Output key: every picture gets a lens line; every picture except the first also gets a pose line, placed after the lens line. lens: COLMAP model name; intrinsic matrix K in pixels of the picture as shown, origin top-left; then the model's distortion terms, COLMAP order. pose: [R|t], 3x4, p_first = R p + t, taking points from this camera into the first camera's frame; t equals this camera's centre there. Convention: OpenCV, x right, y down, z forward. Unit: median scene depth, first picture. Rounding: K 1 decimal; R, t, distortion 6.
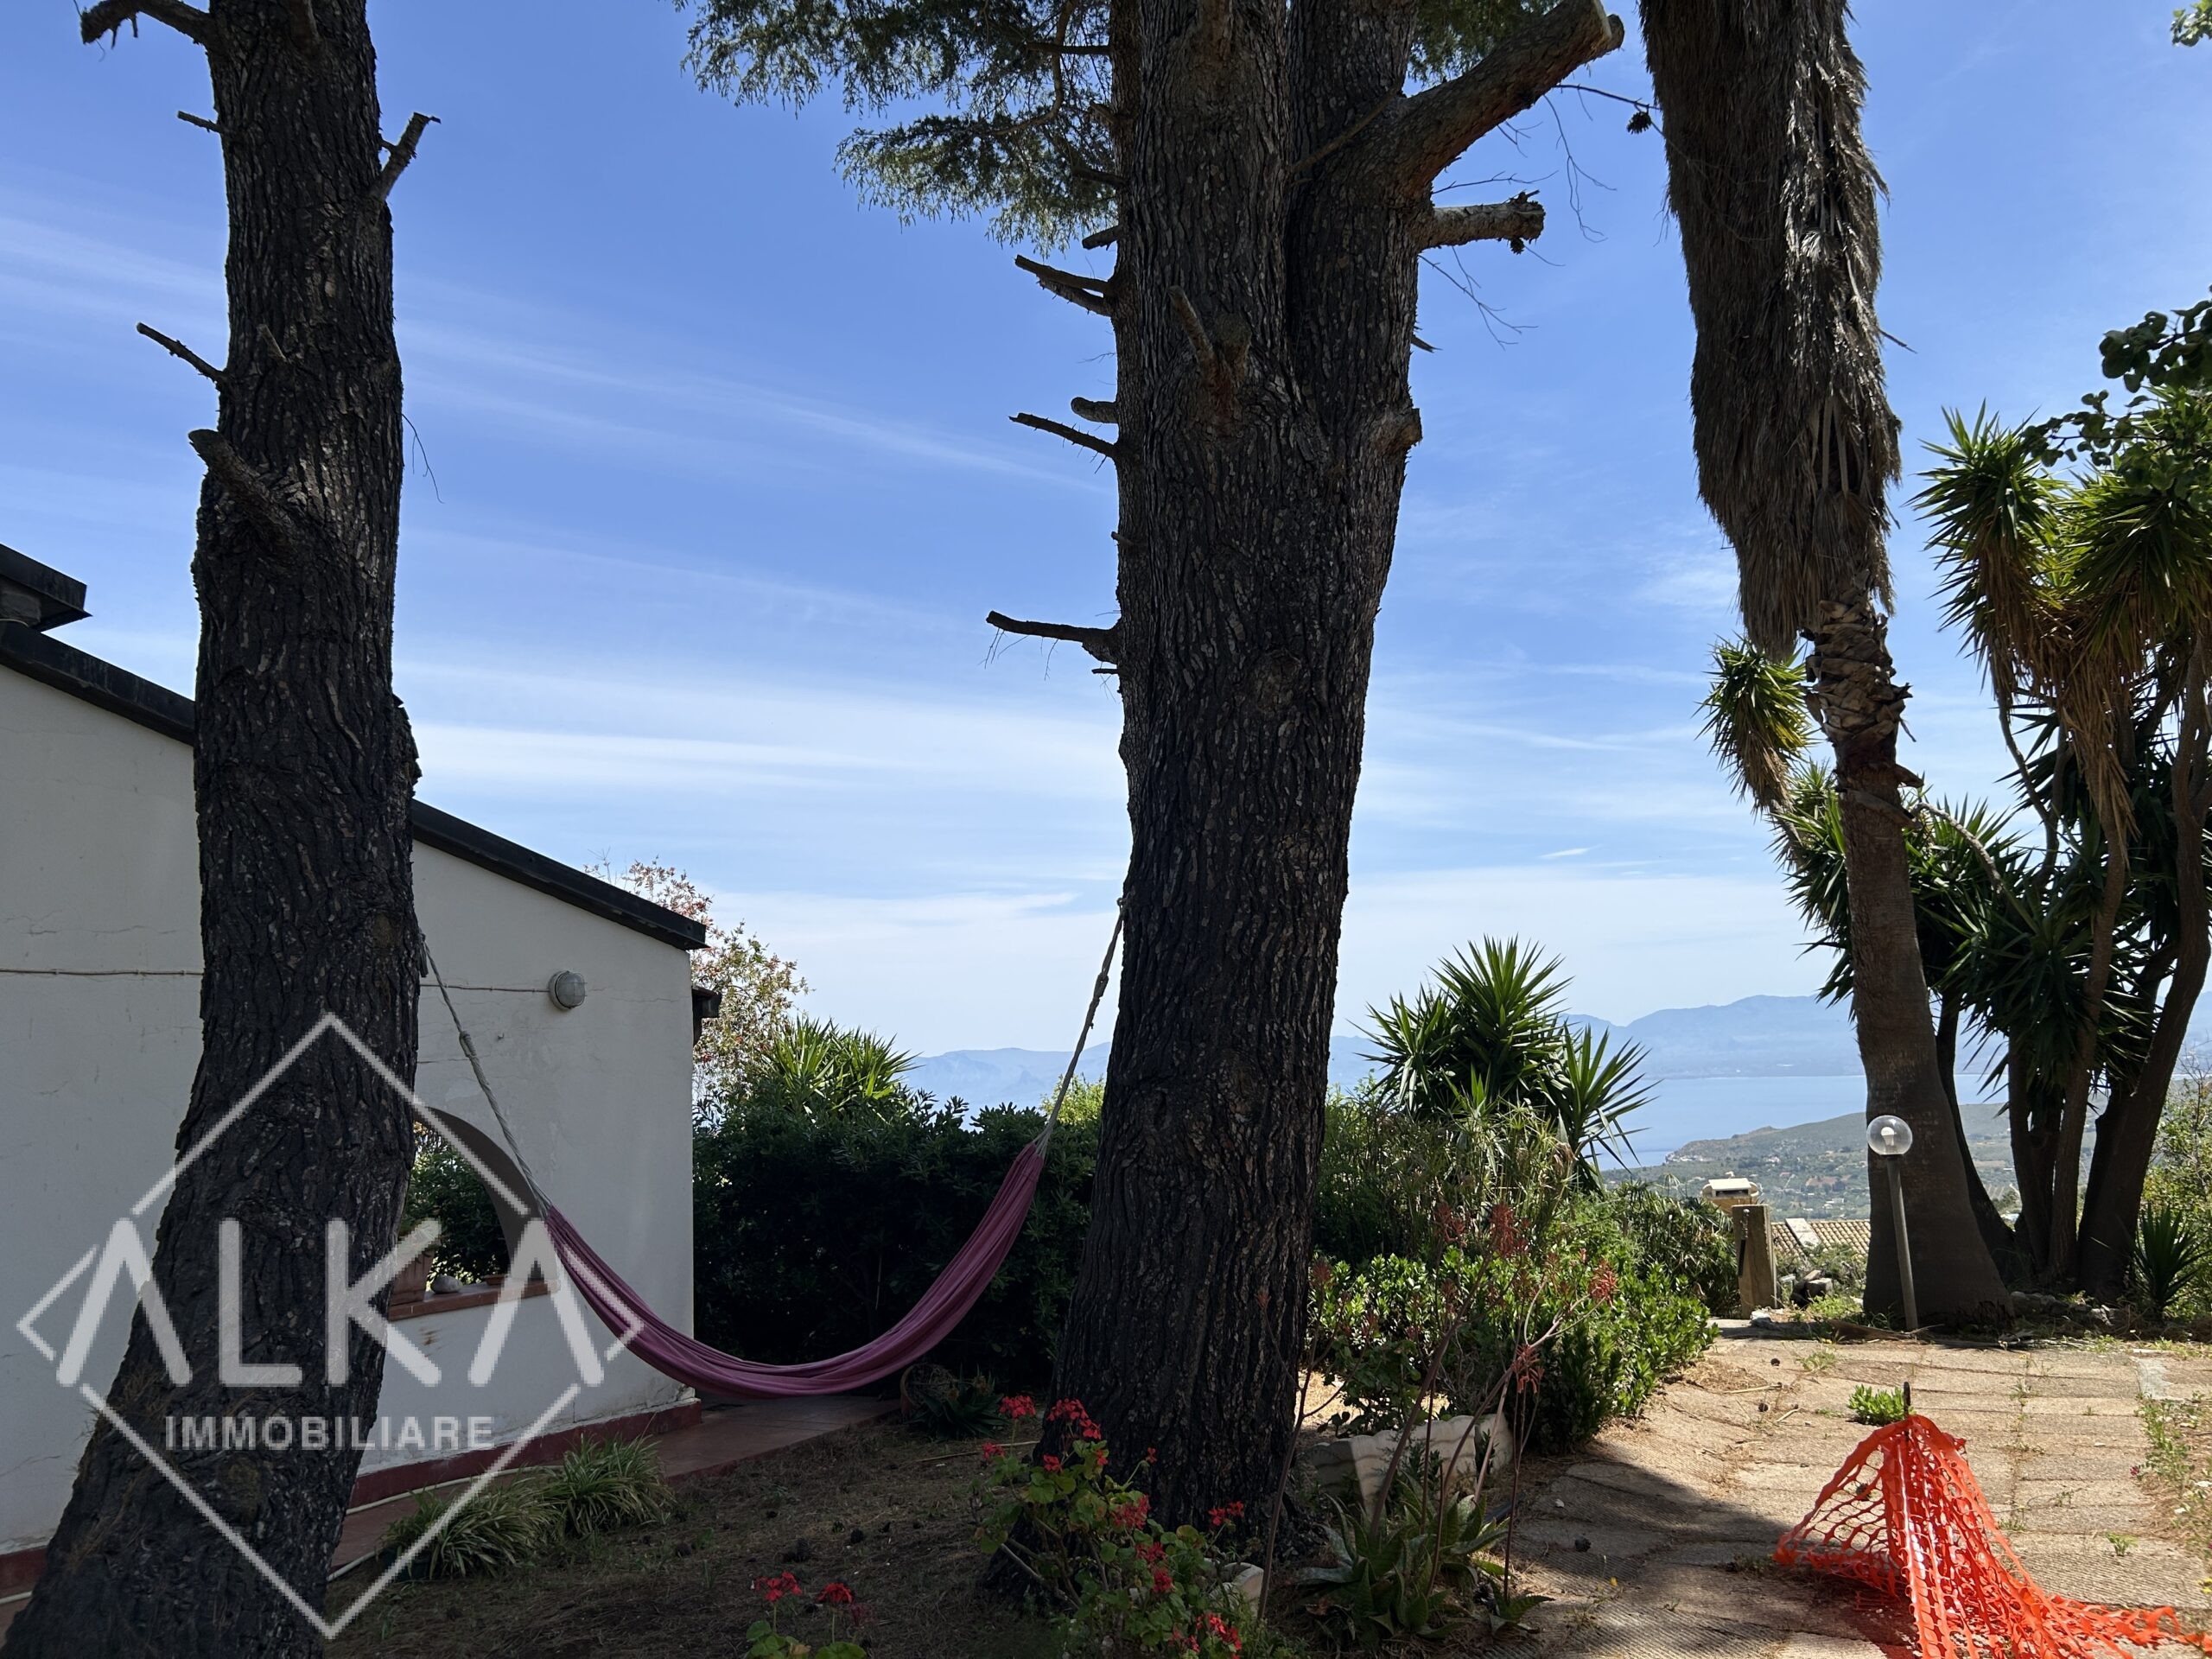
lens RADIAL K [[1637.0, 0, 1106.0], [0, 1637.0, 829.5], [0, 0, 1]] dist [0.123273, -0.241174]
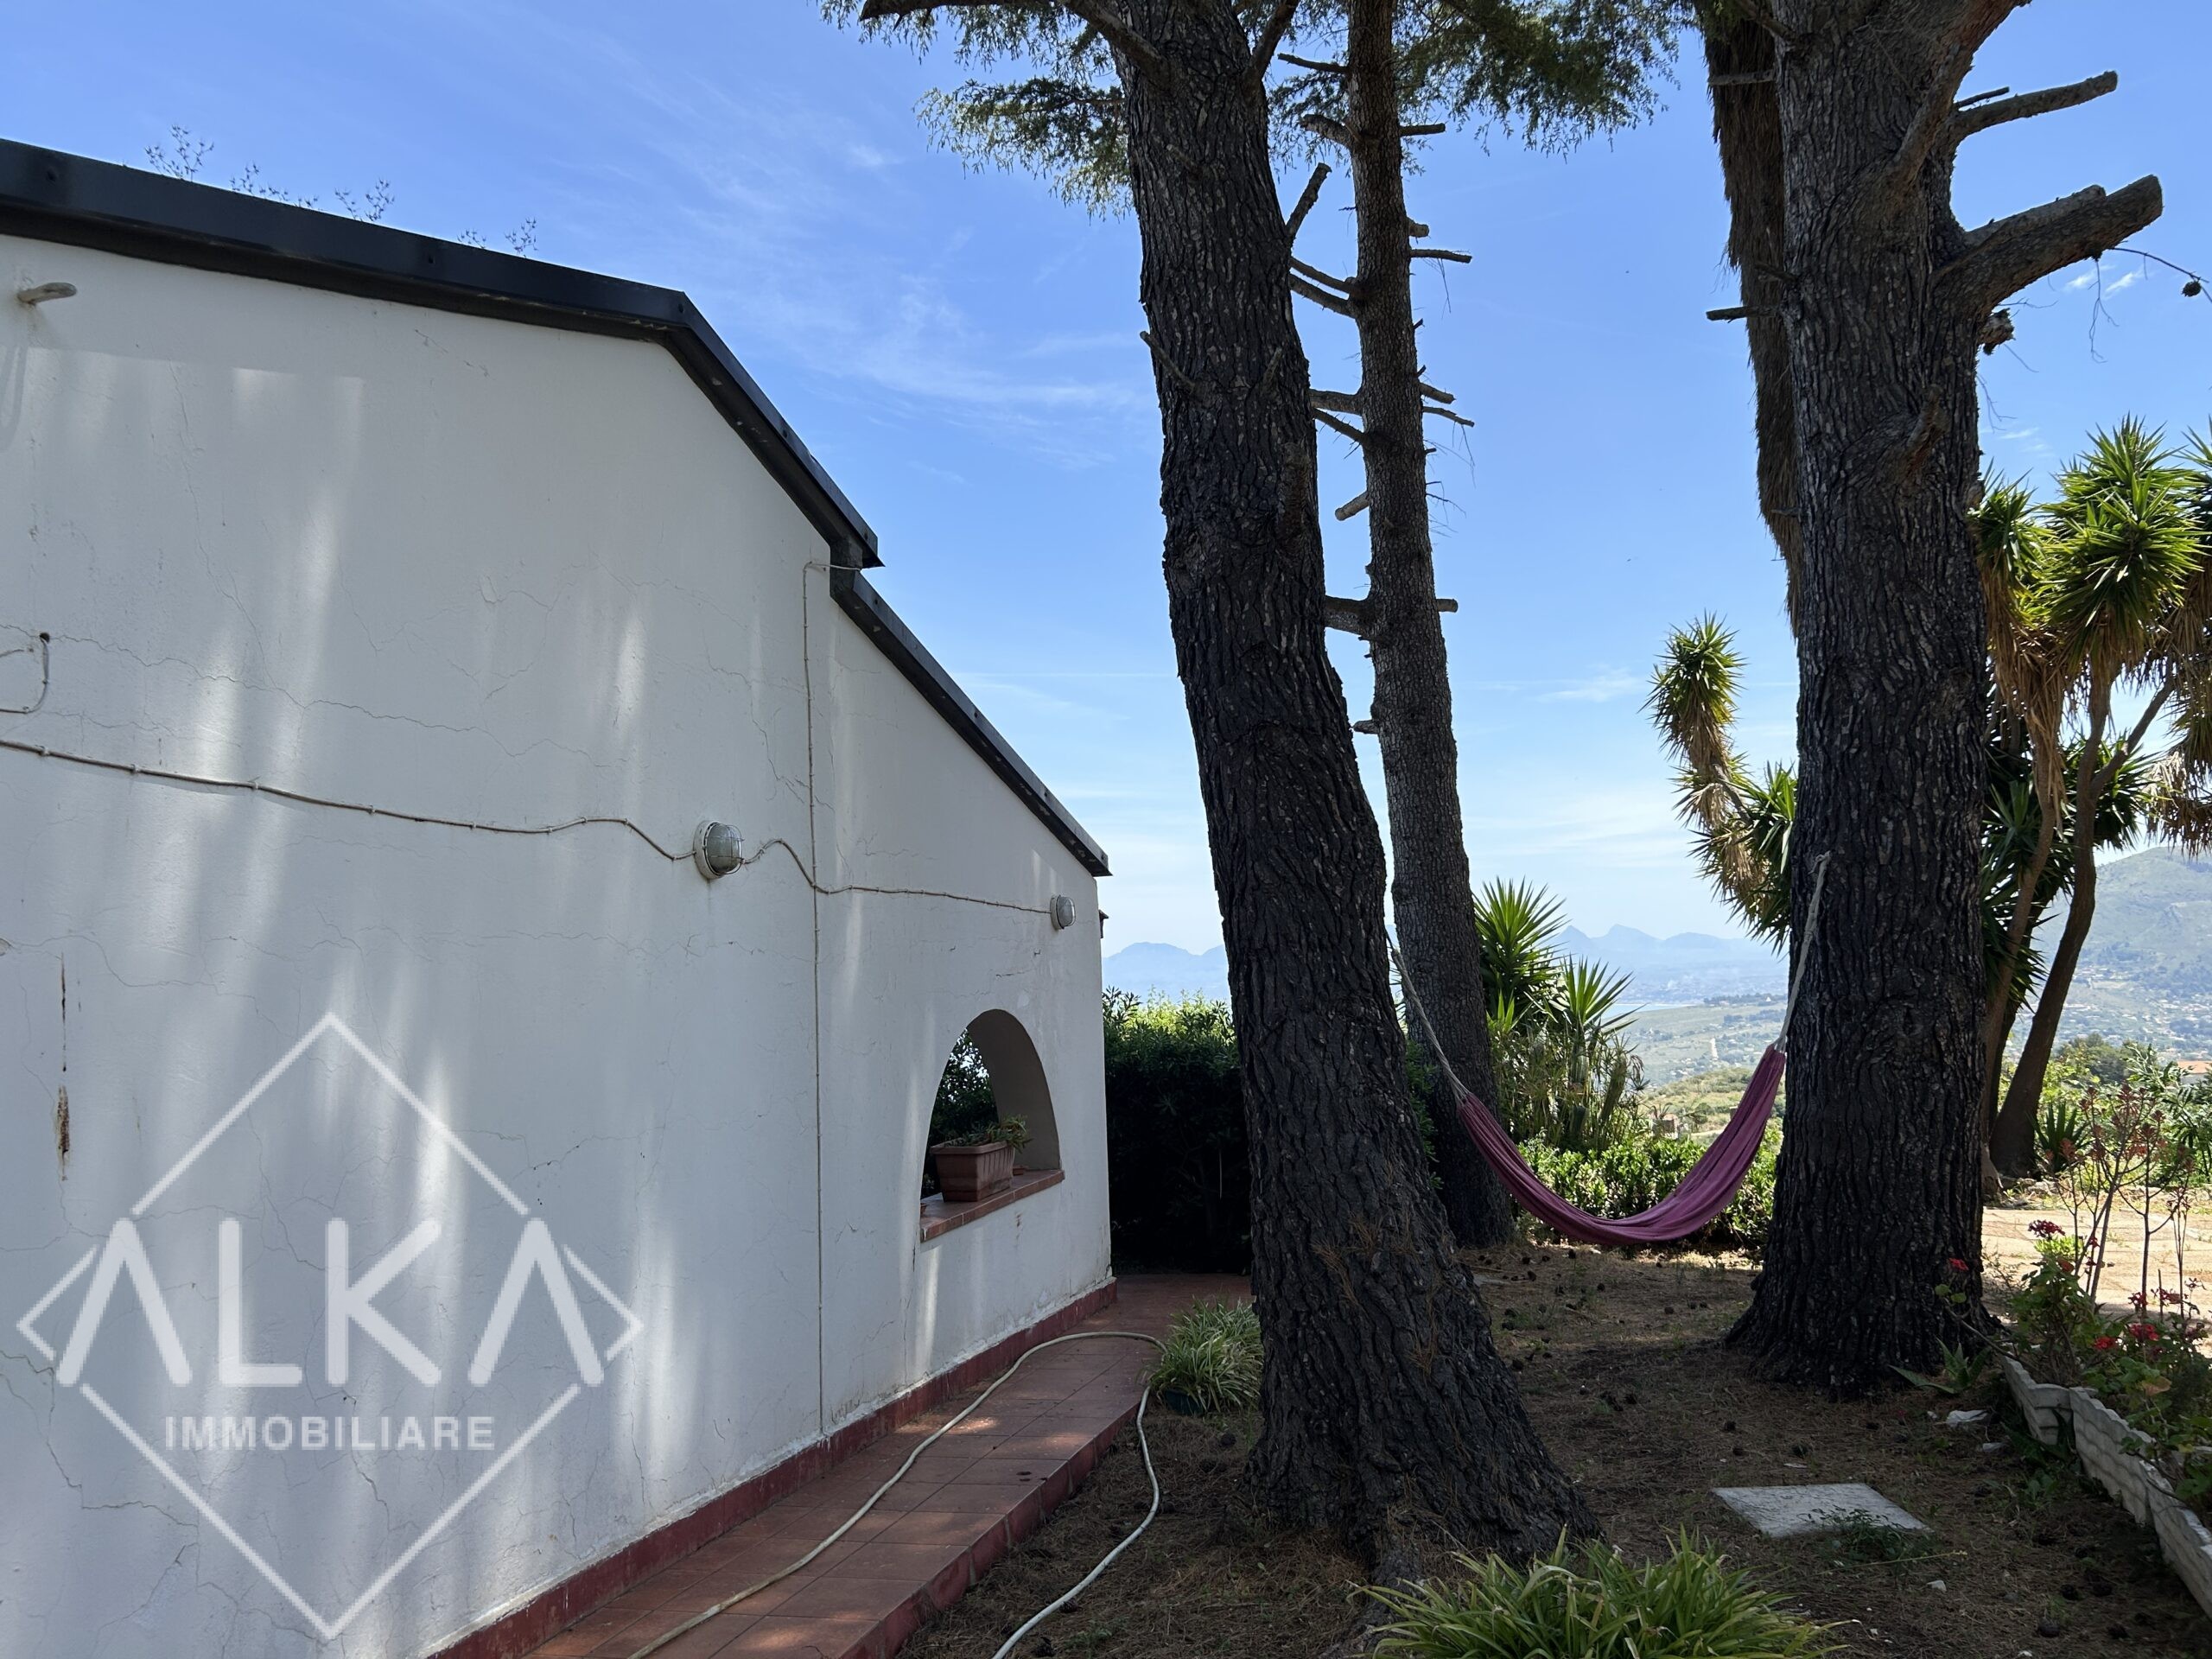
lens RADIAL K [[1641.4, 0, 1121.0], [0, 1641.4, 821.4], [0, 0, 1]] dist [0.047085, -0.060607]
pose [[0.969684, 0.032659, 0.242172, -0.840646], [-0.042447, 0.998475, 0.035308, -0.006462], [-0.240649, -0.044517, 0.969591, -0.110716]]
